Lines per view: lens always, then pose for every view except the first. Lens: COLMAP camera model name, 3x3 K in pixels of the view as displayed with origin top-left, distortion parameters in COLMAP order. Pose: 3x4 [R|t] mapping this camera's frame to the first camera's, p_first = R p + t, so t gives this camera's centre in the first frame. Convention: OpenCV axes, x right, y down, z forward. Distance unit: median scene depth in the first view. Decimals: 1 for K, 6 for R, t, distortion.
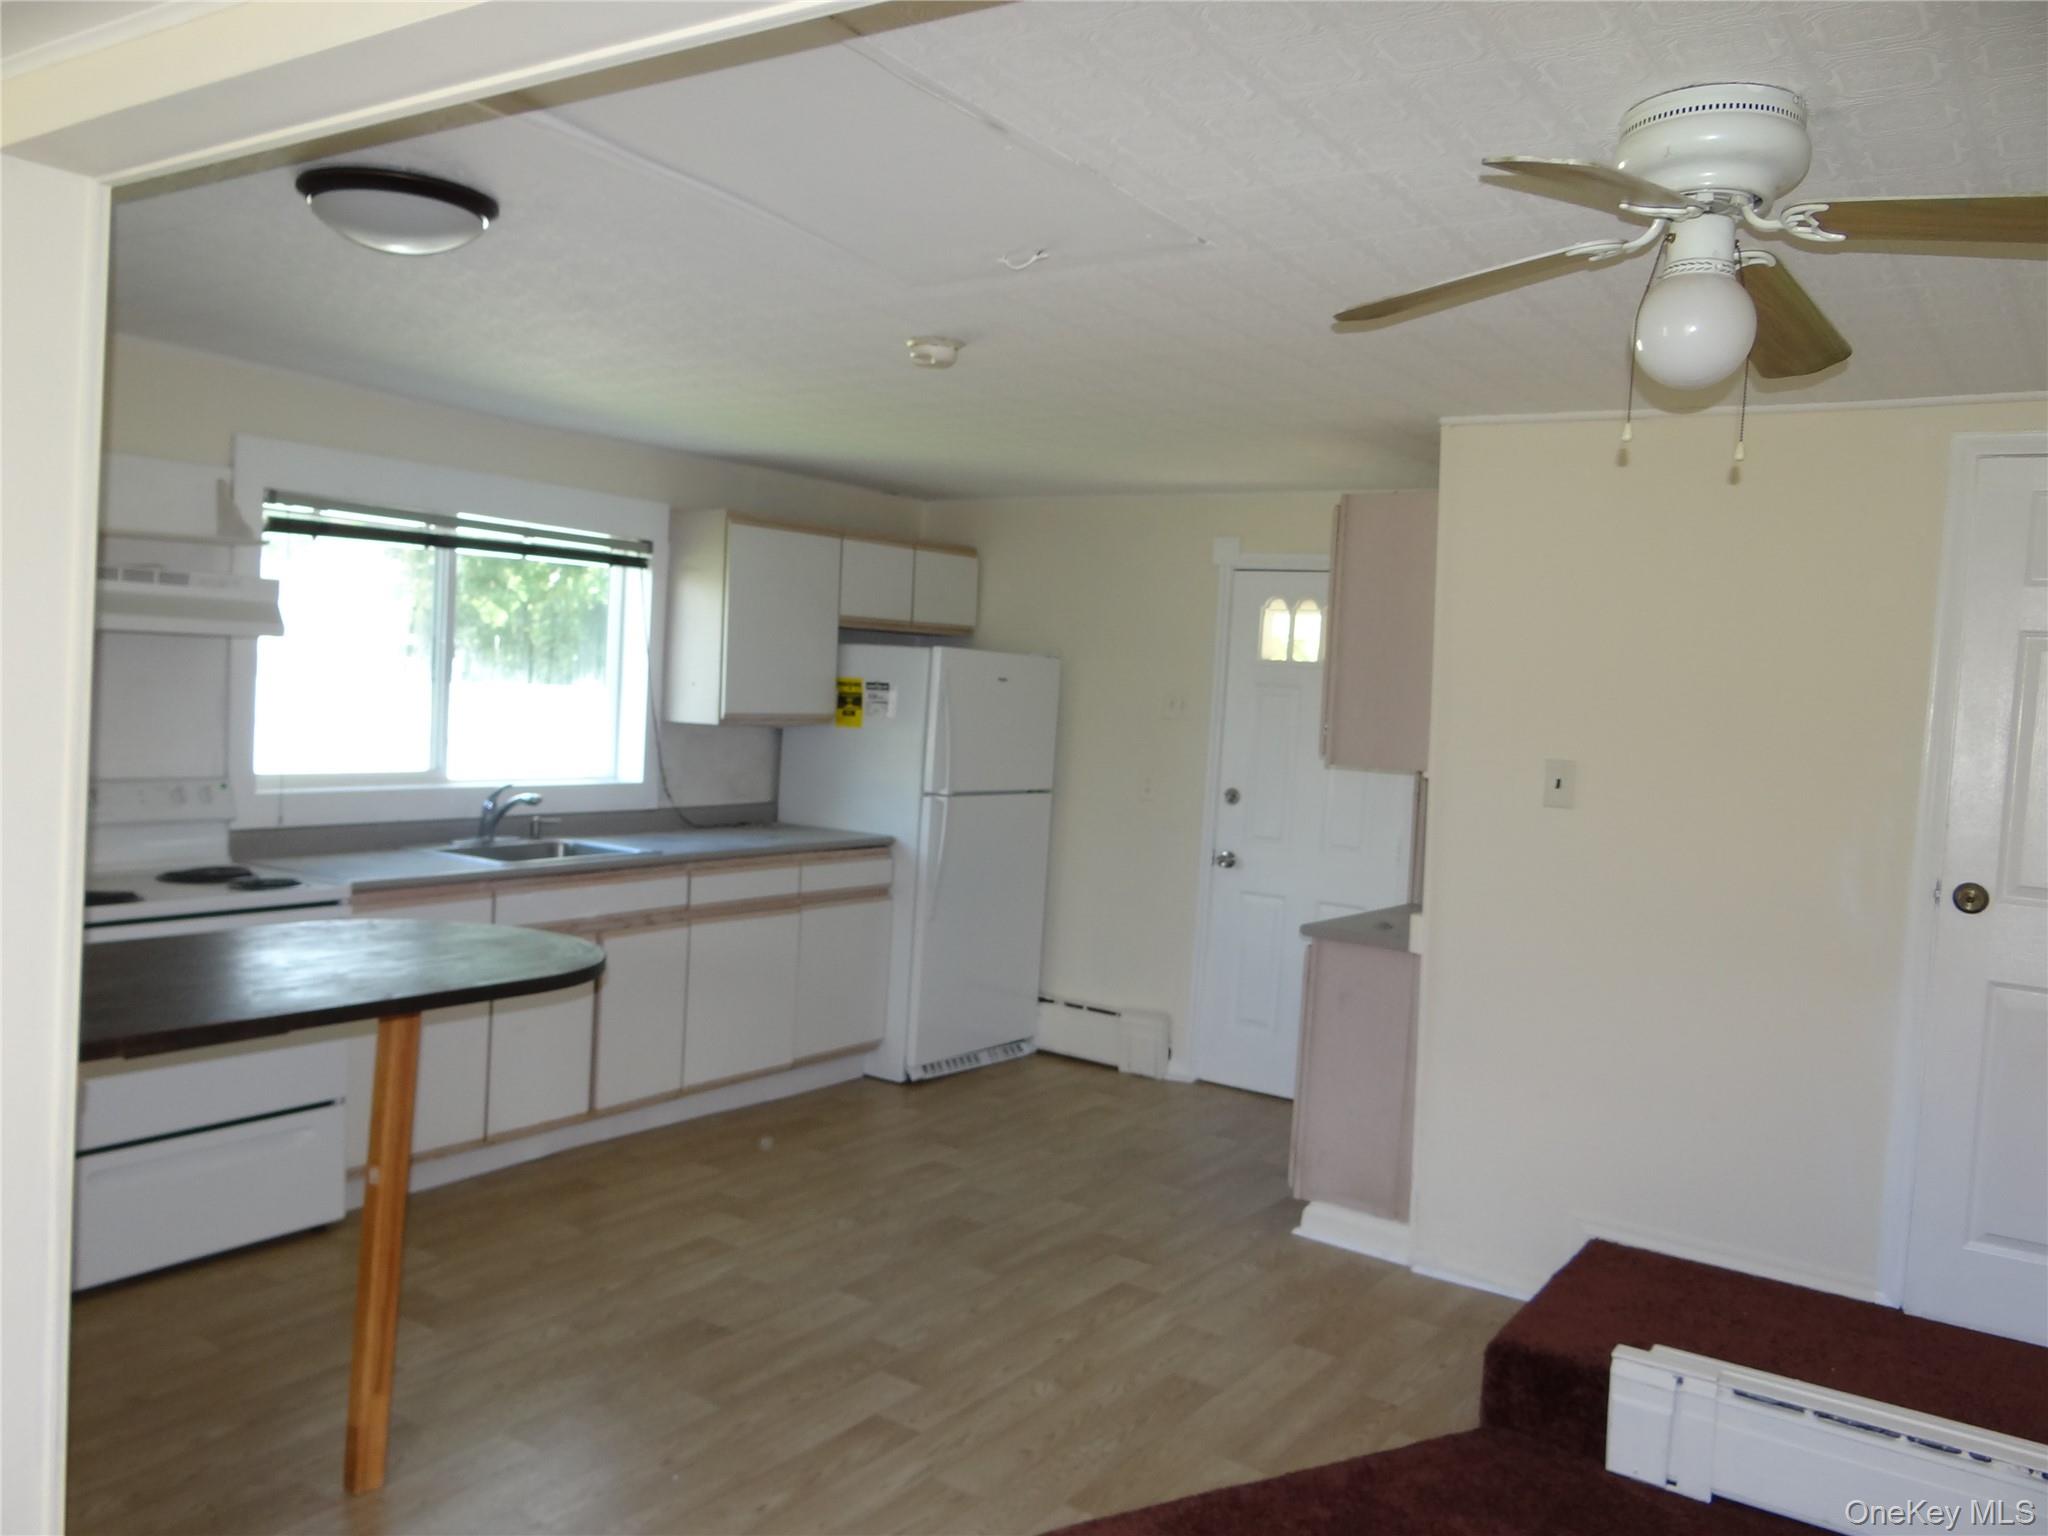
lens RADIAL K [[1623.8, 0, 1024.0], [0, 1623.8, 768.0], [0, 0, 1]] dist [-0.001518, -0.004729]
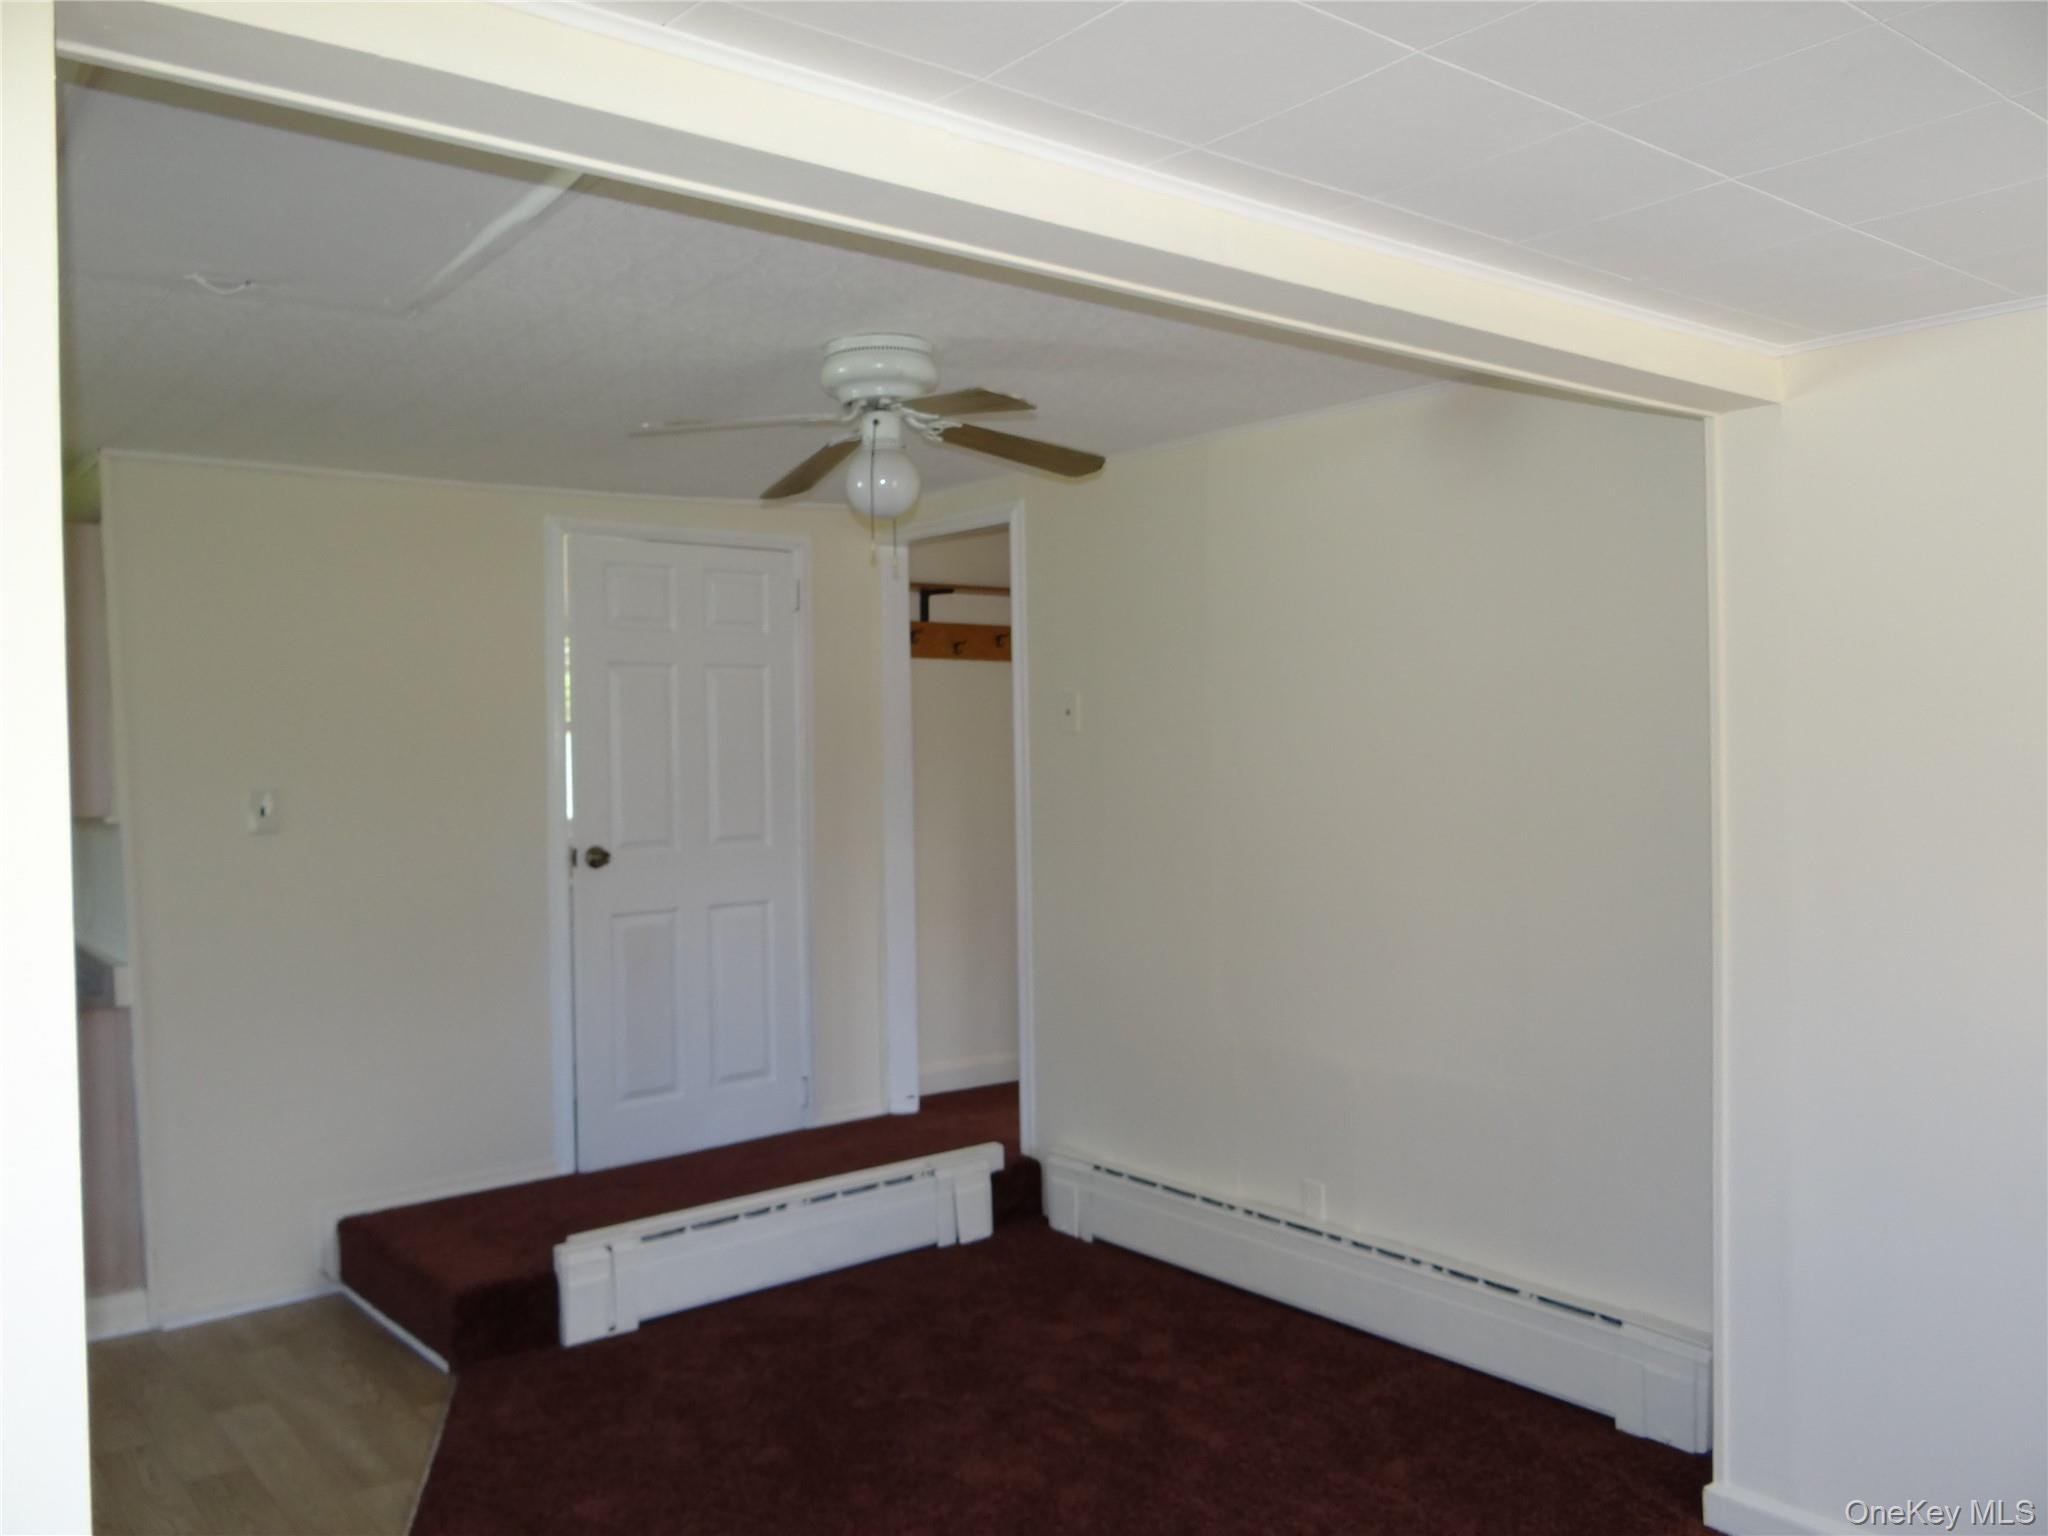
lens RADIAL K [[1626.5, 0, 1024.0], [0, 1626.5, 768.0], [0, 0, 1]] dist [0.006934, -0.003334]
pose [[0.277748, -0.076714, 0.957586, -0.711006], [0.081736, 0.995079, 0.056010, -0.048707], [-0.957170, 0.062713, 0.282652, 0.290658]]
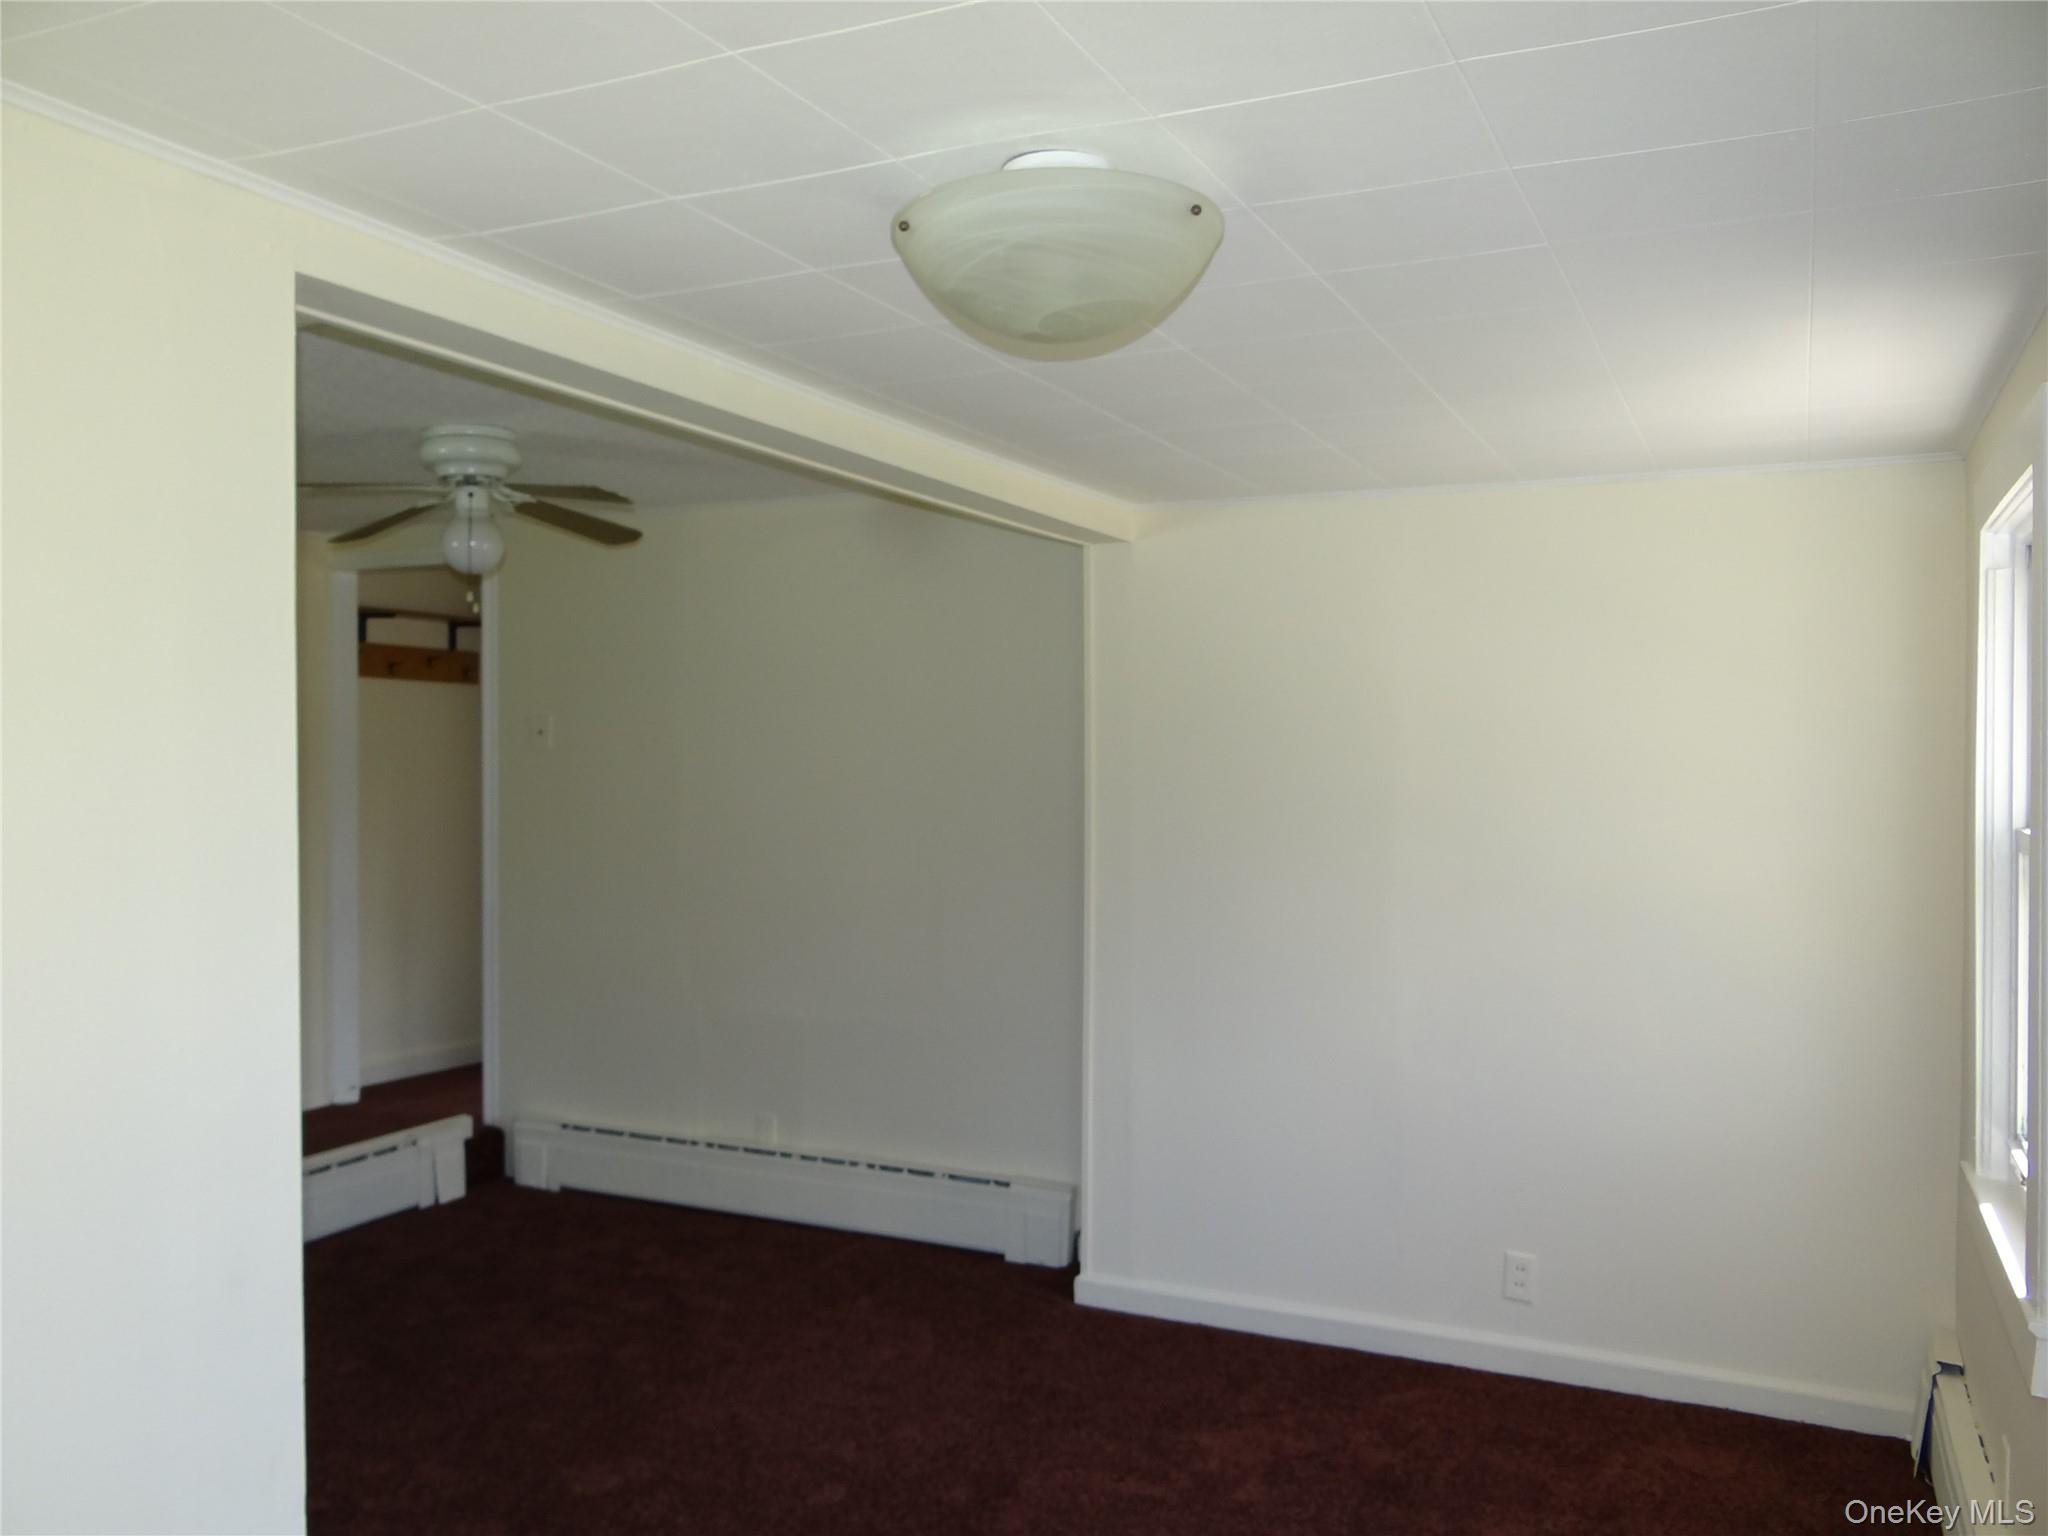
lens RADIAL K [[1626.5, 0, 1024.0], [0, 1626.5, 768.0], [0, 0, 1]] dist [0.006934, -0.003334]
pose [[-0.162808, -0.065542, 0.984478, -1.056513], [0.041849, 0.996435, 0.073259, -0.081002], [-0.985770, 0.053127, -0.159485, 0.449920]]
